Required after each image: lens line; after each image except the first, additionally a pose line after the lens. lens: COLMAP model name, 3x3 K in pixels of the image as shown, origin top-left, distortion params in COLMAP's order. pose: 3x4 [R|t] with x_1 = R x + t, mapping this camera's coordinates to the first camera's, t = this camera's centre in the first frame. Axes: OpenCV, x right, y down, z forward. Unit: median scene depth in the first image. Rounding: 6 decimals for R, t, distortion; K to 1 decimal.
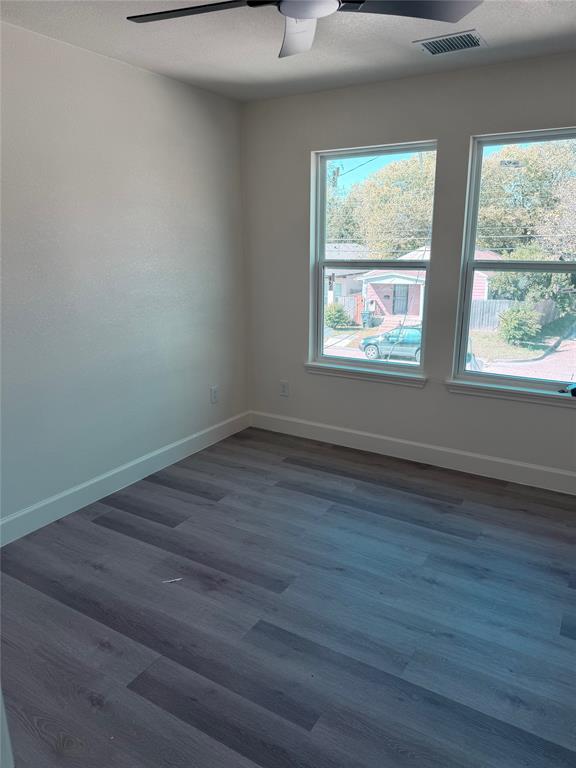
lens RADIAL K [[539.4, 0, 293.4], [0, 539.4, 385.4], [0, 0, 1]] dist [0.149546, -0.278042]
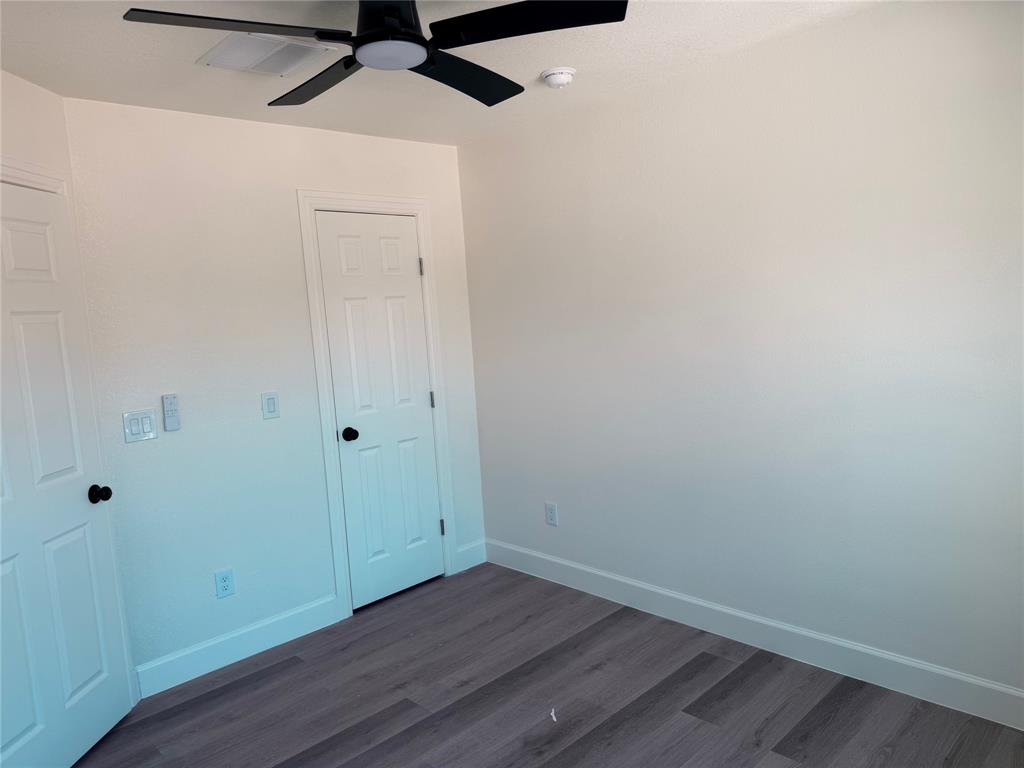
lens RADIAL K [[721.4, 0, 515.8], [0, 721.4, 384.2], [0, 0, 1]] dist [0.112771, -0.177383]
pose [[-0.265112, 0.120457, -0.956664, 0.756943], [-0.176256, 0.969394, 0.170904, -0.292467], [0.947971, 0.213927, -0.235766, 1.051942]]
